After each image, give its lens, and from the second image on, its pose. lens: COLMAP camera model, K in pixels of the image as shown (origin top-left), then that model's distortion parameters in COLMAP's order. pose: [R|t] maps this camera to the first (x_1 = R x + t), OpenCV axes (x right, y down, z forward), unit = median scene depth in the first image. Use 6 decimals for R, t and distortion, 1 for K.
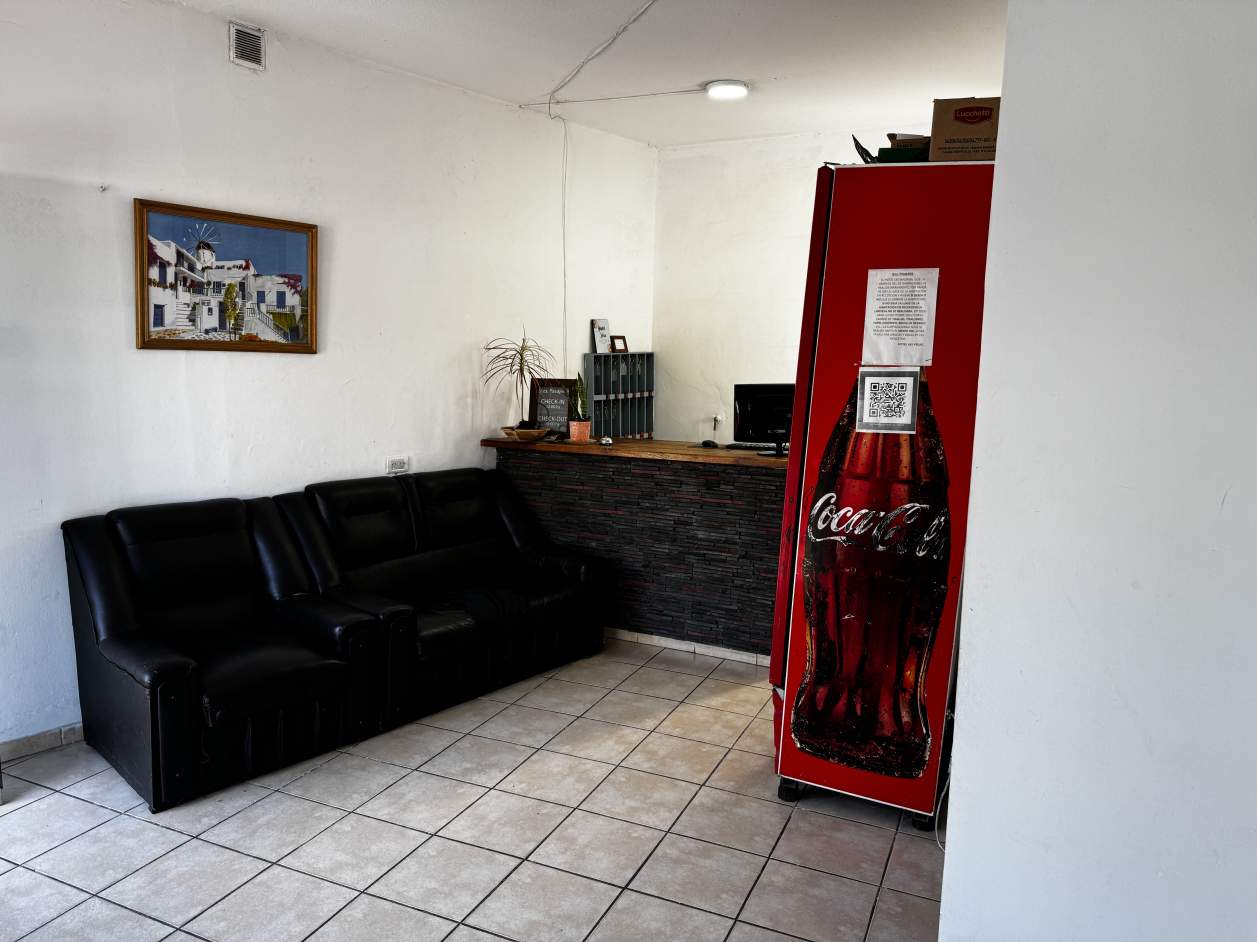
lens RADIAL K [[888.5, 0, 628.5], [0, 888.5, 471.0], [0, 0, 1]] dist [-0.047475, -0.001778]
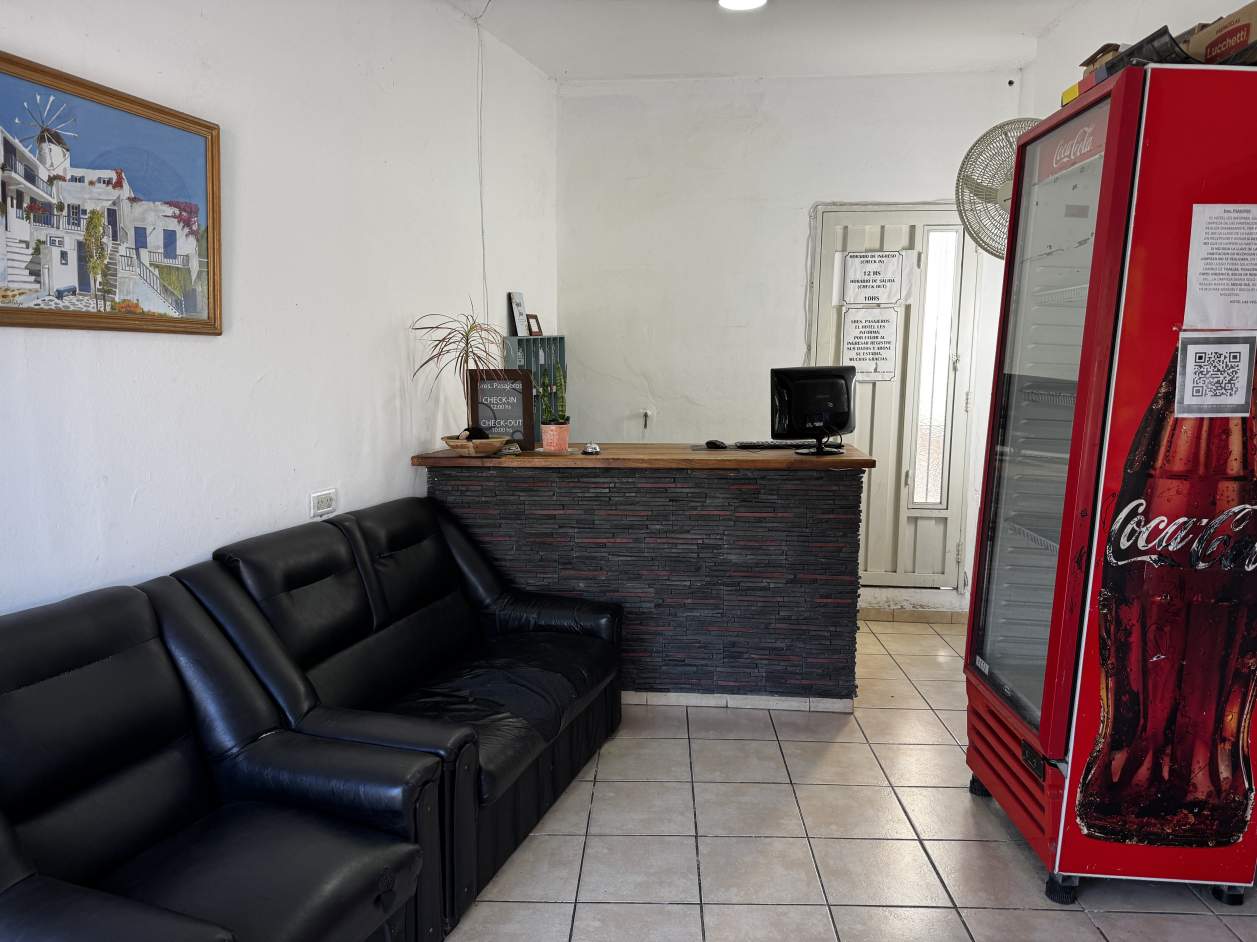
lens RADIAL K [[888.5, 0, 628.5], [0, 888.5, 471.0], [0, 0, 1]] dist [-0.047475, -0.001778]
pose [[0.930823, -0.069363, 0.358829, -0.351171], [0.067462, 0.997562, 0.017831, -0.033553], [-0.359191, 0.007609, 0.933233, 0.362720]]
